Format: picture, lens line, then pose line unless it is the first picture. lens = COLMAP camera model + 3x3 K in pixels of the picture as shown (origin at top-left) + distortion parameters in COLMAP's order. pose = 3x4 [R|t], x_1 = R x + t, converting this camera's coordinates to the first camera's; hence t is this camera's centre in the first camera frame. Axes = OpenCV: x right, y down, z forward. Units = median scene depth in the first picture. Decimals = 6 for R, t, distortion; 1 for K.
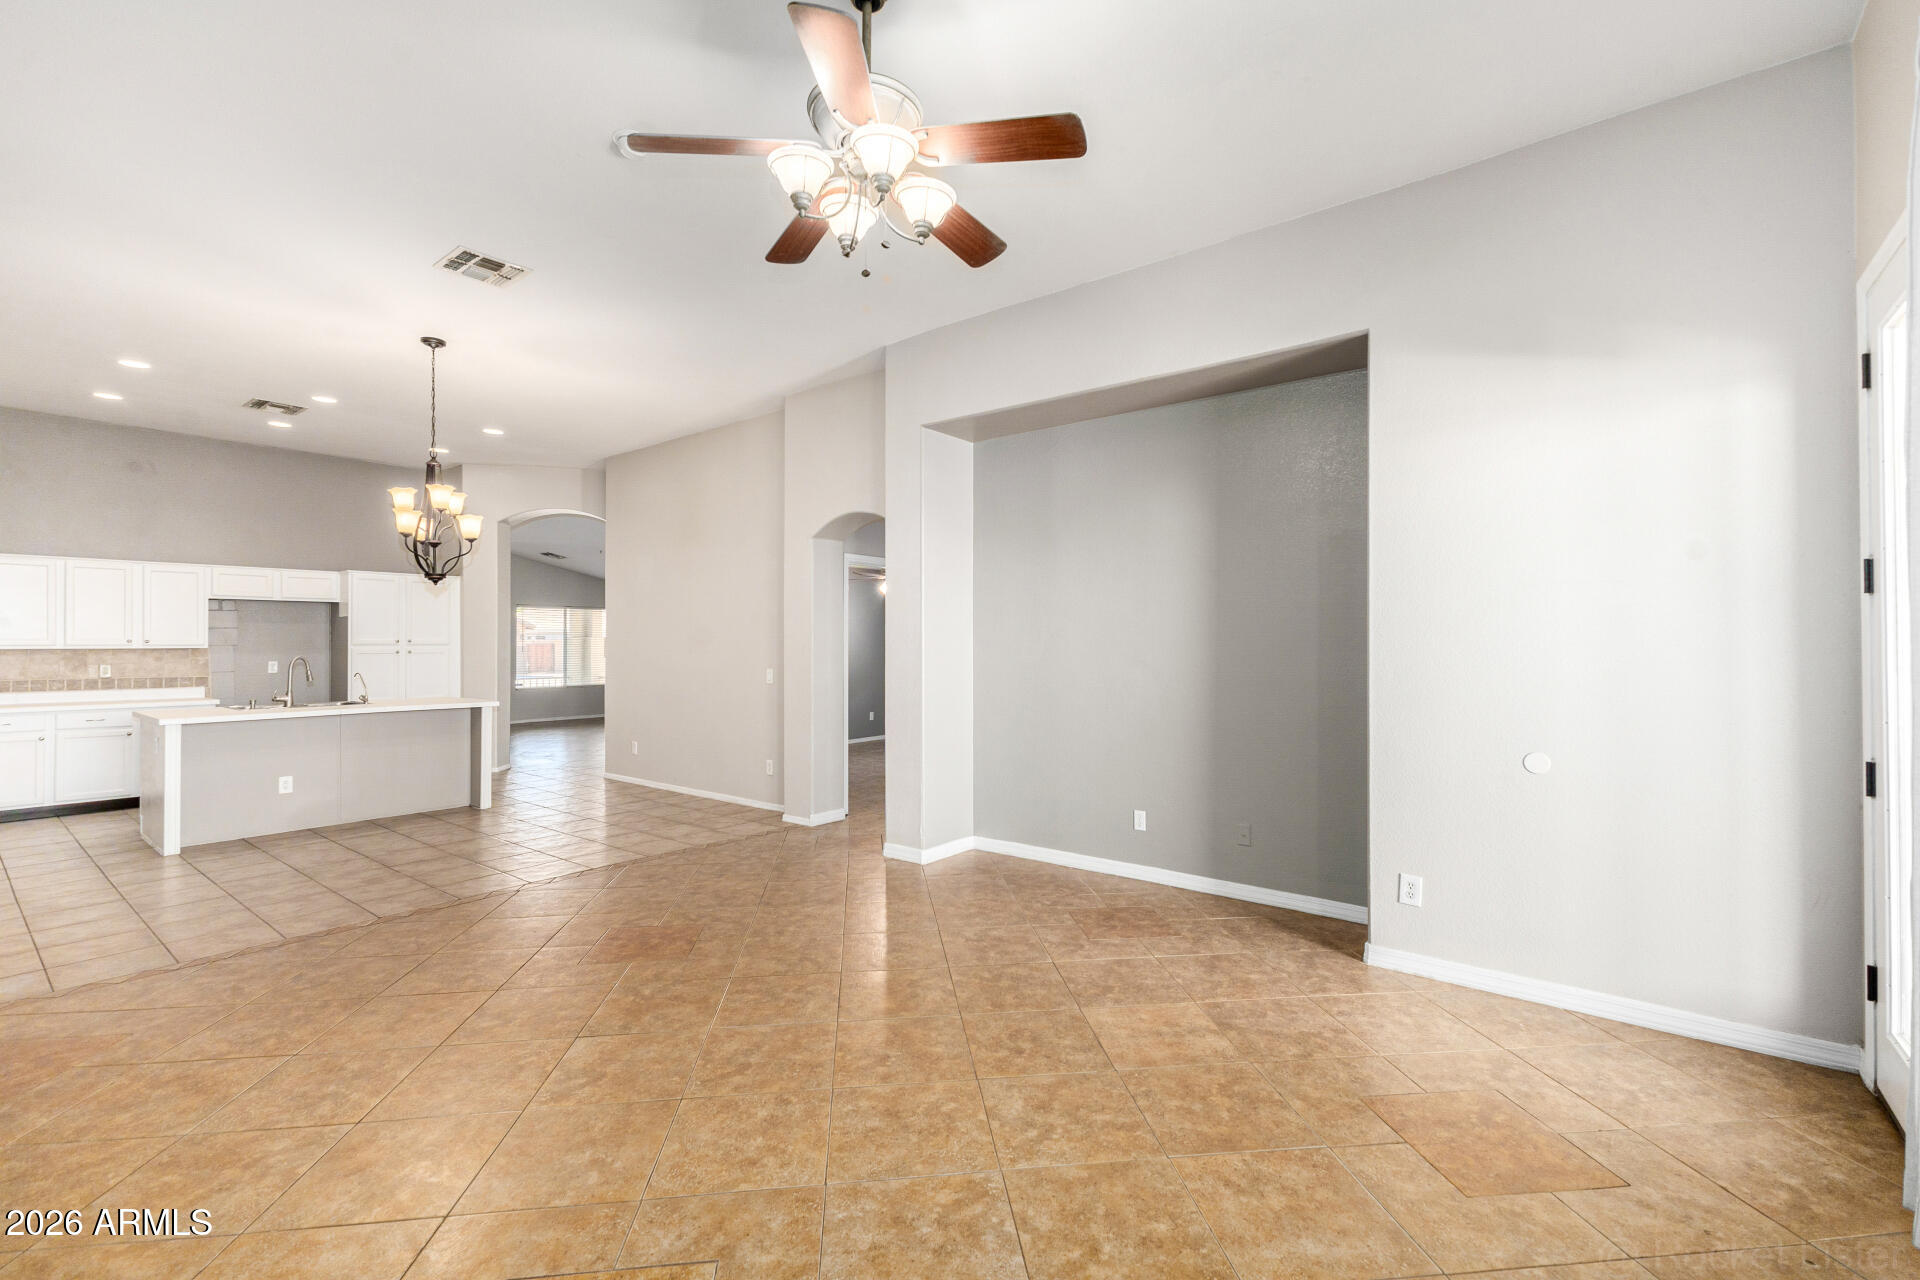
lens RADIAL K [[838.7, 0, 970.4], [0, 838.7, 638.4], [0, 0, 1]] dist [0.001393, -0.000090]
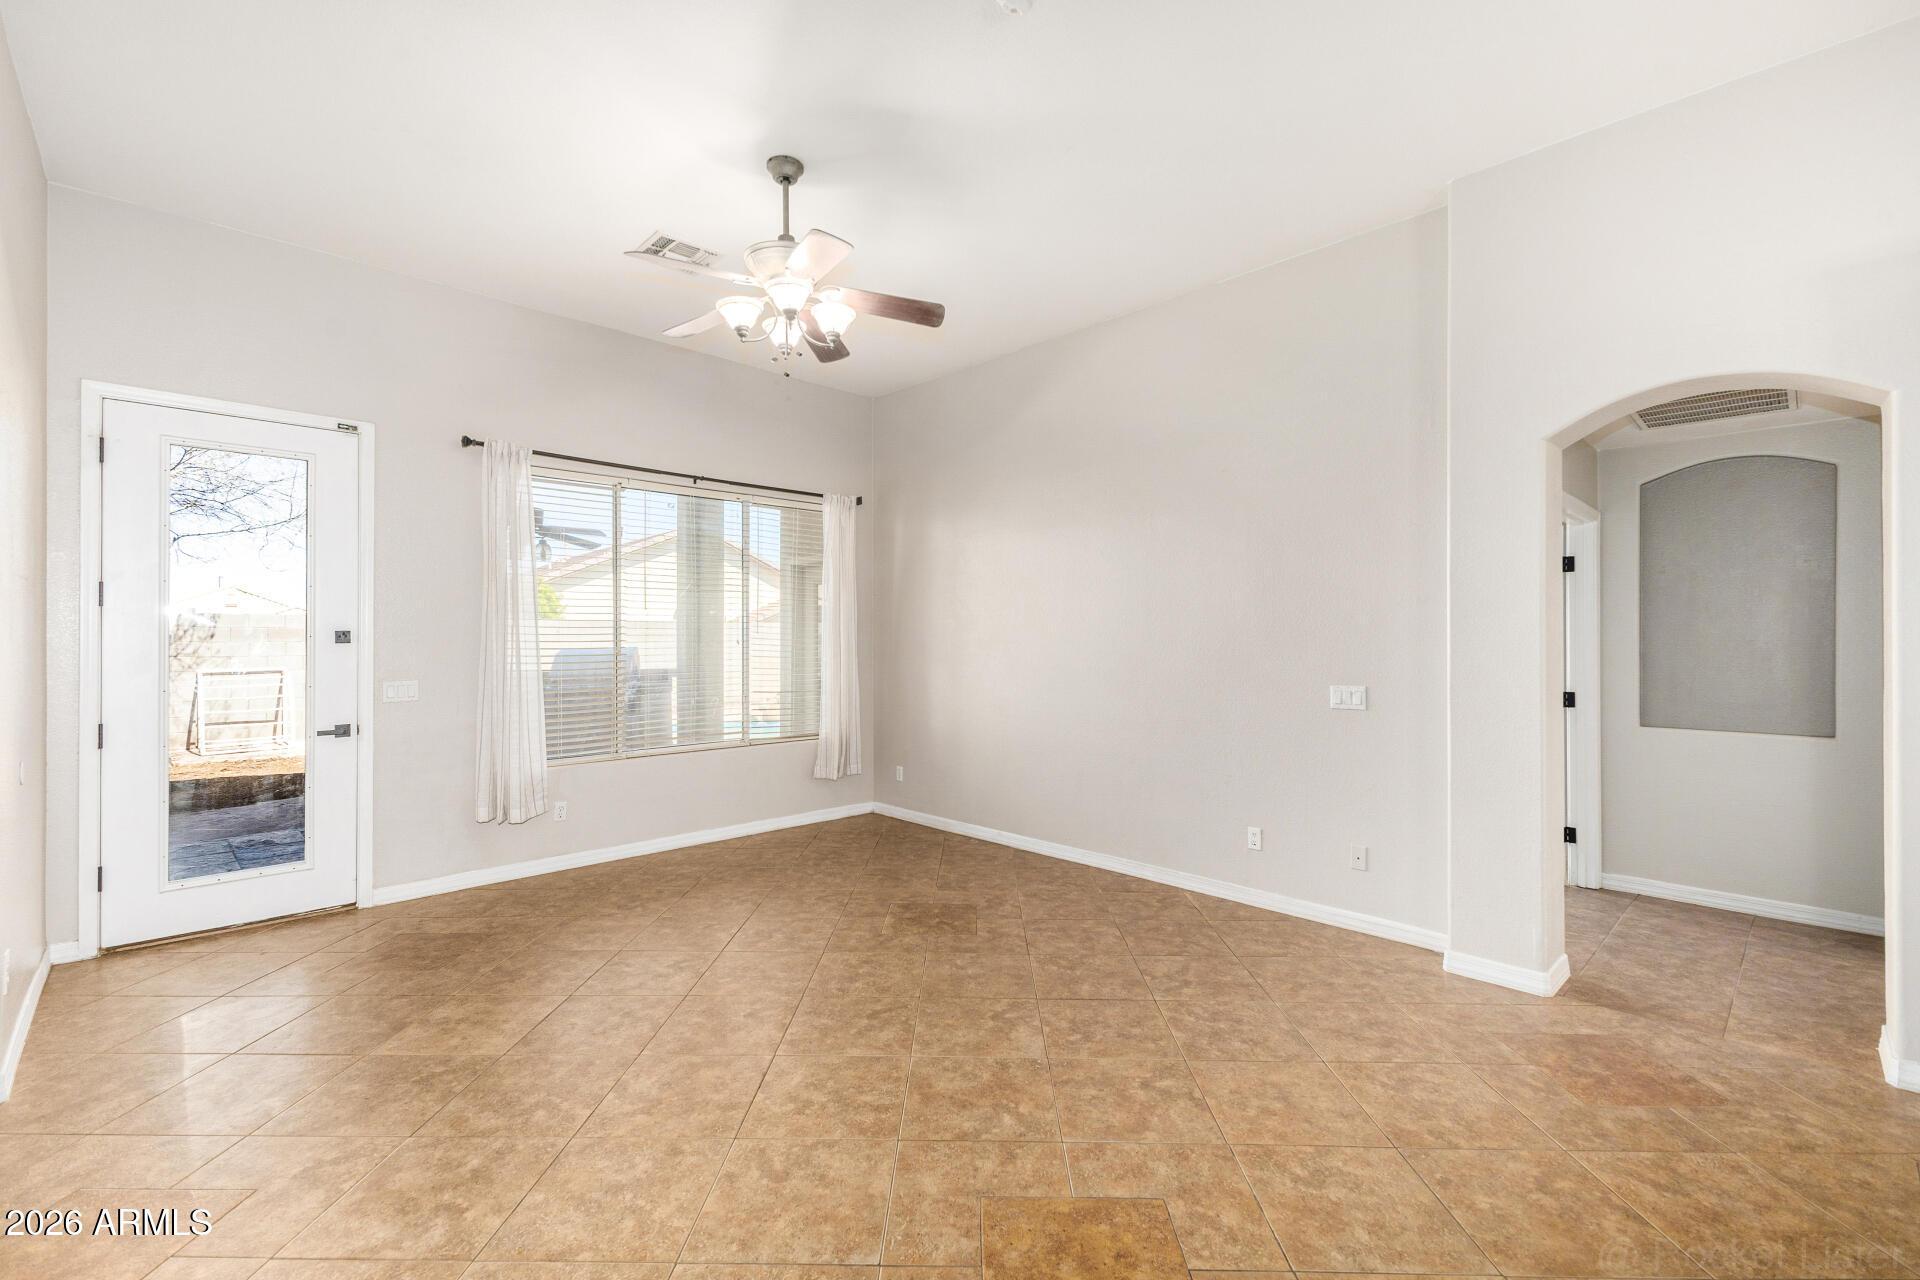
lens RADIAL K [[838.7, 0, 970.4], [0, 838.7, 638.4], [0, 0, 1]] dist [0.001393, -0.000090]
pose [[-0.991879, 0.001226, 0.127180, -0.452528], [0.000252, 0.999971, -0.007668, 0.010373], [-0.127185, -0.007574, -0.991850, 1.751900]]
